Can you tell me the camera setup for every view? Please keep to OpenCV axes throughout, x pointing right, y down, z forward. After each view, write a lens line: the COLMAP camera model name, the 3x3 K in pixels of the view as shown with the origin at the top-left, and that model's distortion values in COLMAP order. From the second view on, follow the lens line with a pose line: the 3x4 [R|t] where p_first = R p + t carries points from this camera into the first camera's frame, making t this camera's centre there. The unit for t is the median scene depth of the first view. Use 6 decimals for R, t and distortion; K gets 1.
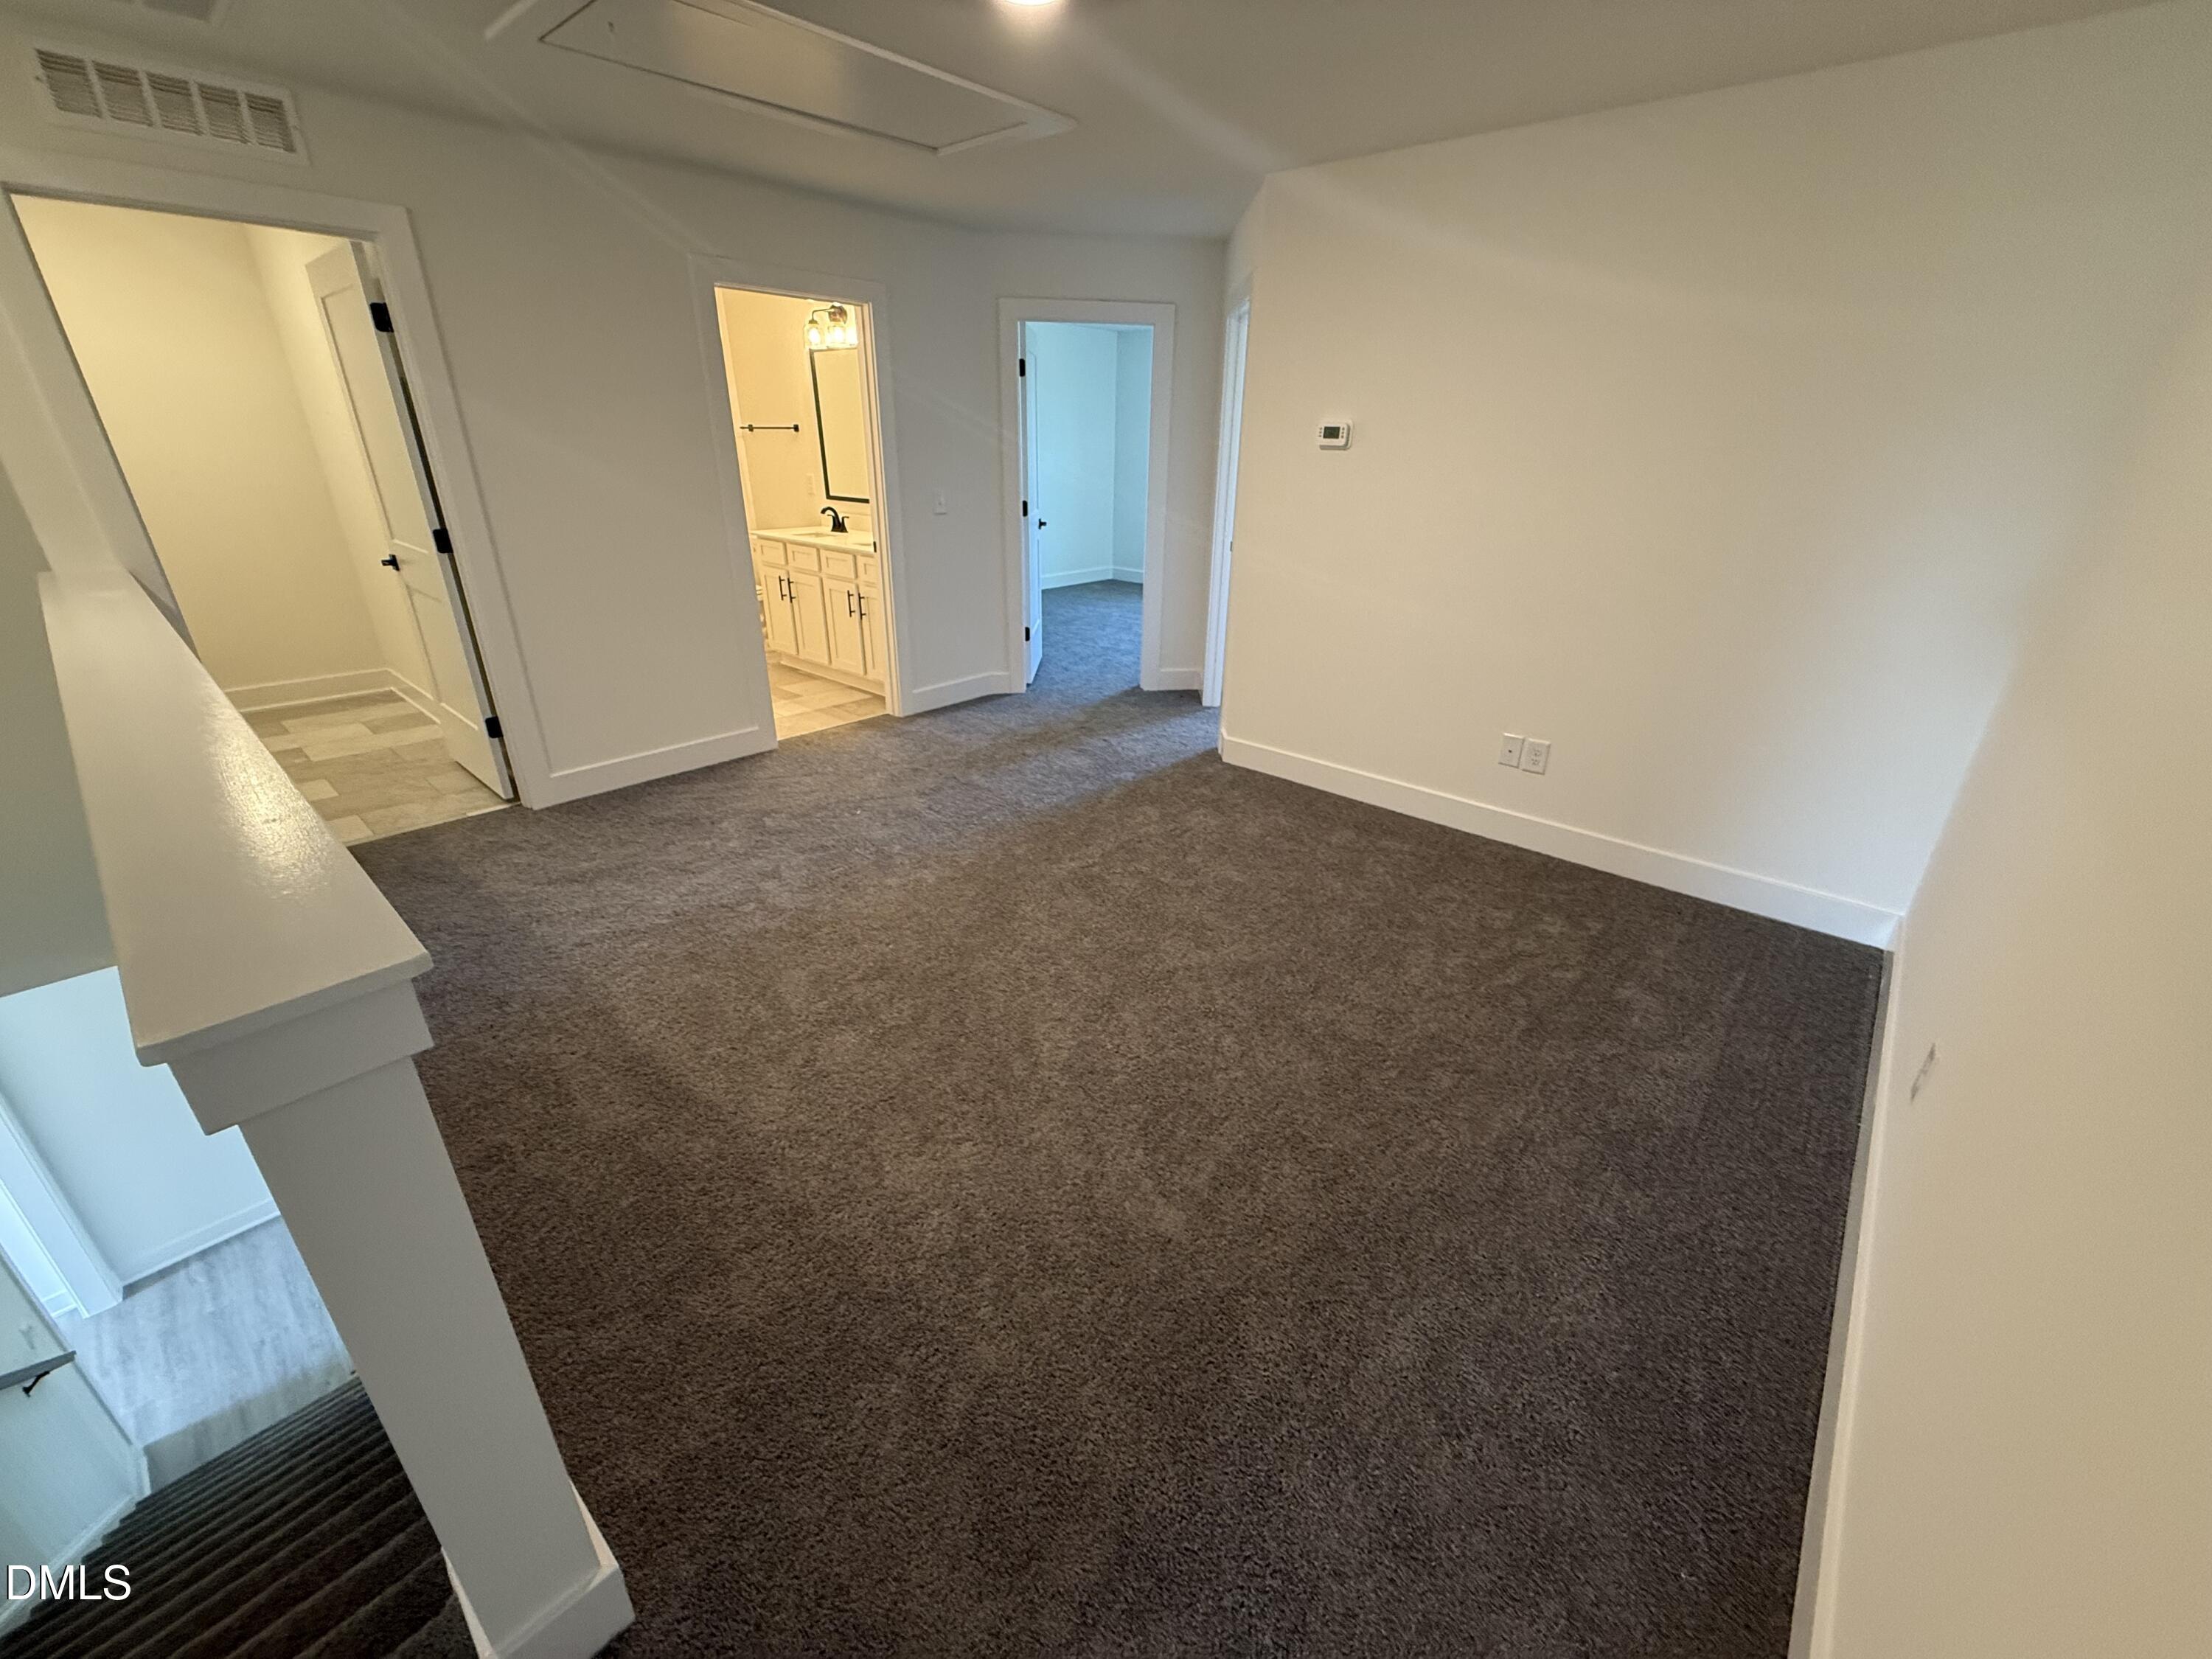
lens RADIAL K [[881.7, 0, 1106.0], [0, 881.7, 829.5], [0, 0, 1]] dist [0.003187, -0.000312]
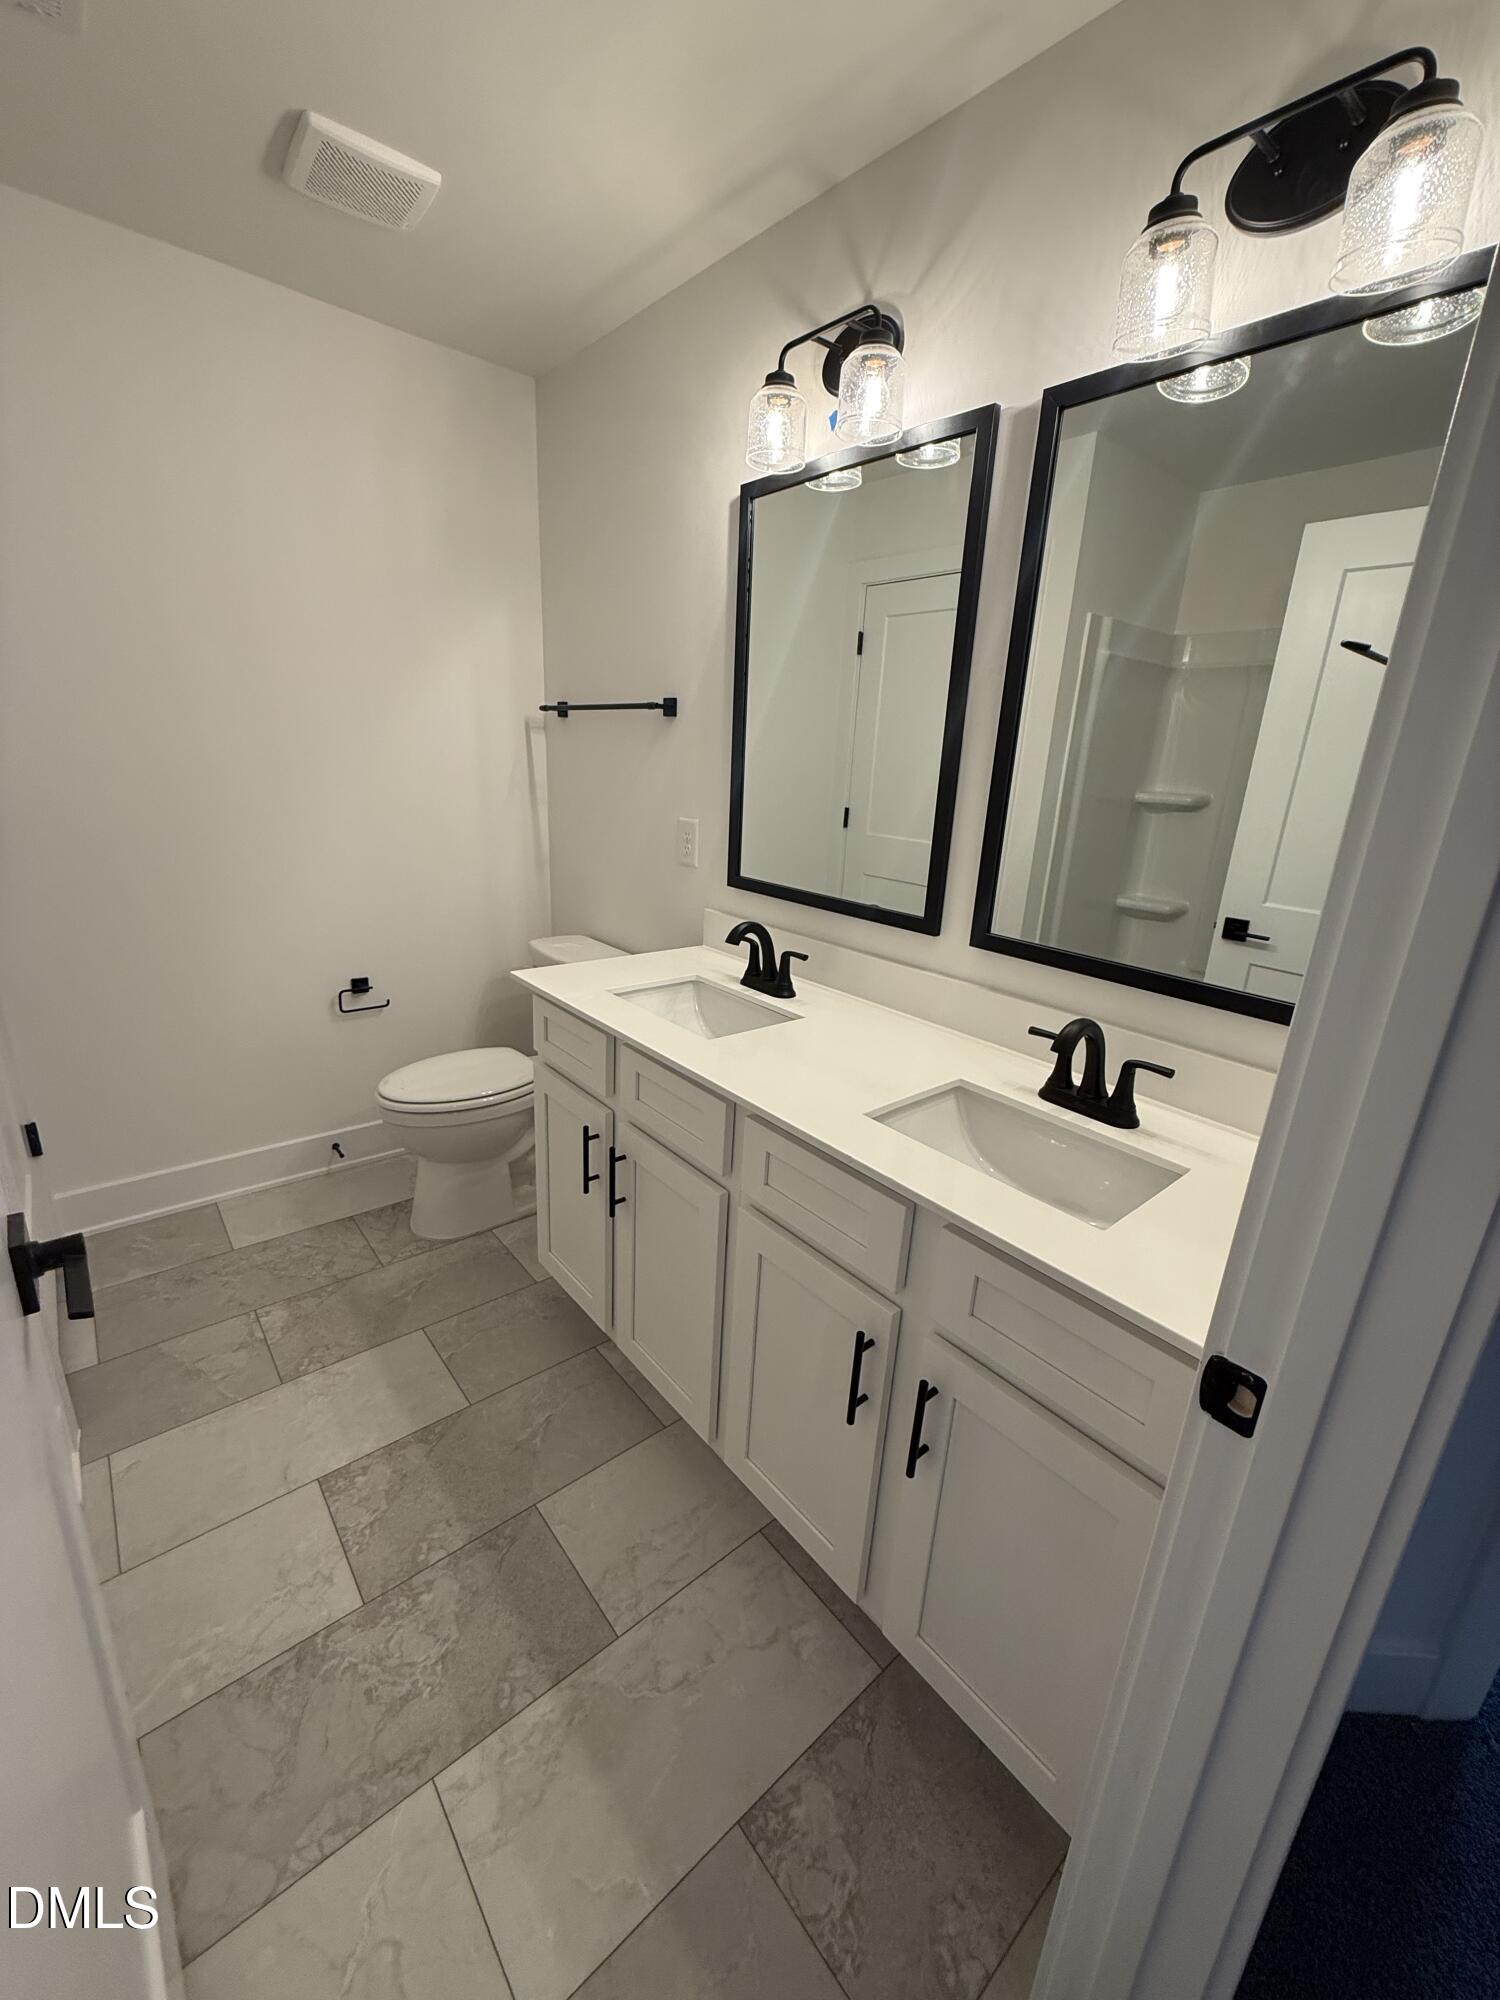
lens RADIAL K [[797.2, 0, 750.0], [0, 797.2, 1000.0], [0, 0, 1]] dist [0.003187, -0.000312]
pose [[0.987340, 0.072224, -0.141220, -0.270847], [-0.089493, 0.988729, -0.120028, -0.300831], [0.130960, 0.131147, 0.982675, 0.707146]]
